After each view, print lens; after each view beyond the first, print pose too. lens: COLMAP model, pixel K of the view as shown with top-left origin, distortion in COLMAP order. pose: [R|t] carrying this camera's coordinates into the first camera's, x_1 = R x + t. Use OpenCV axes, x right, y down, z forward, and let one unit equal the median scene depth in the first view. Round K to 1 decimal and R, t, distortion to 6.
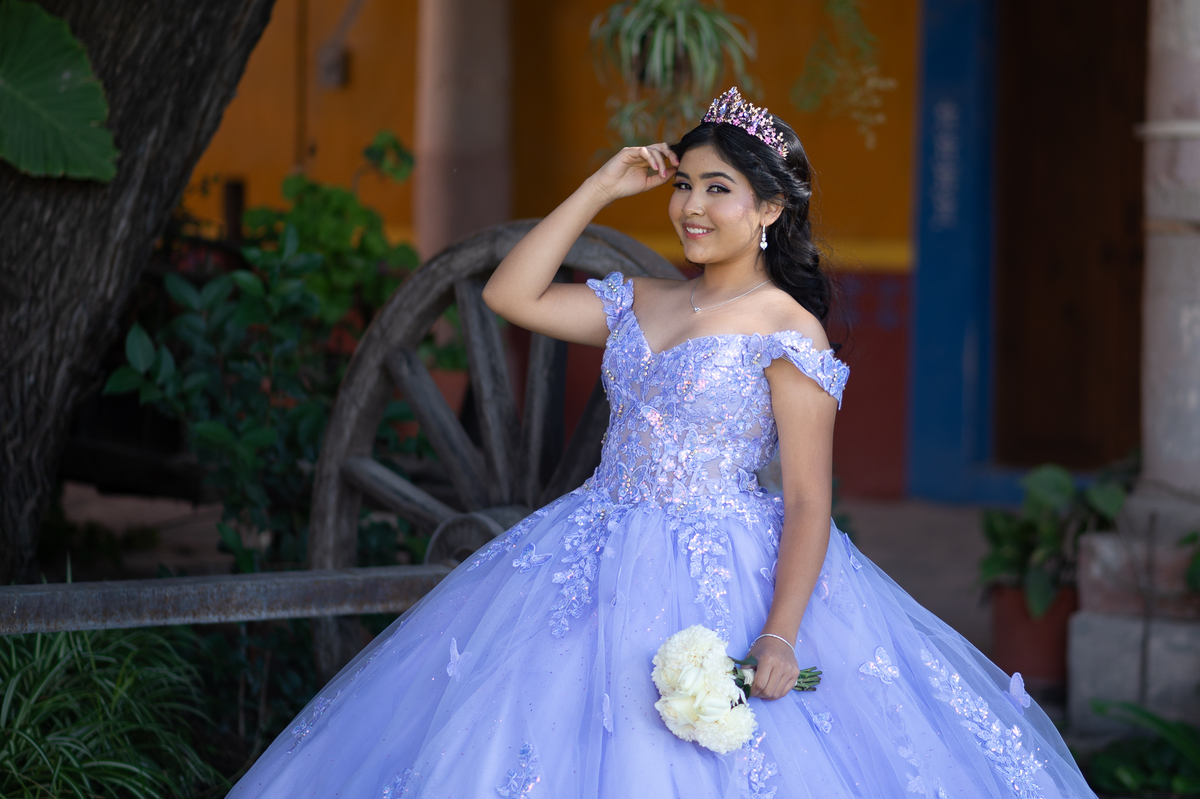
lens RADIAL K [[3509.9, 0, 719.2], [0, 3509.9, 337.3], [0, 0, 1]] dist [0.009186, -0.012576]
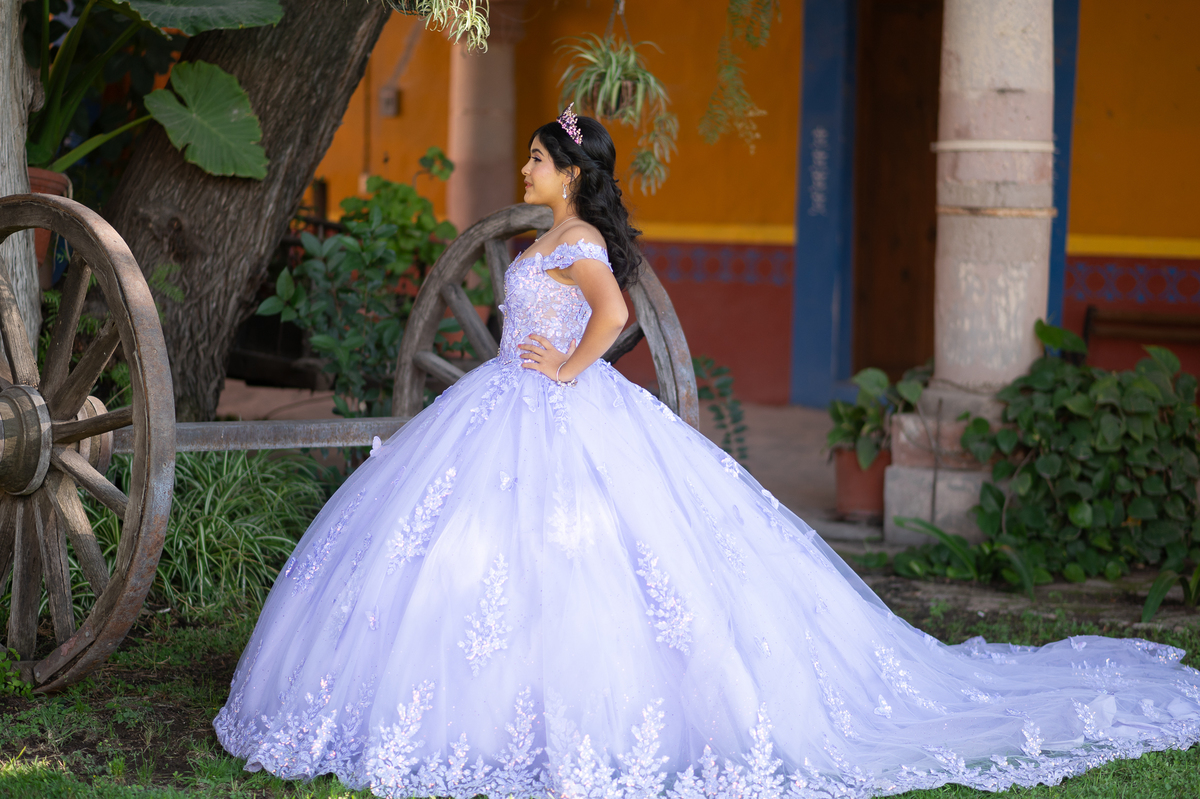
lens RADIAL K [[2699.3, 0, 601.2], [0, 2699.3, 383.3], [0, 0, 1]] dist [-0.063632, 0.649836]
pose [[0.999669, 0.002905, -0.025546, 0.008151], [-0.002169, 0.999583, 0.028787, 0.011652], [0.025619, -0.028722, 0.999259, -0.198996]]
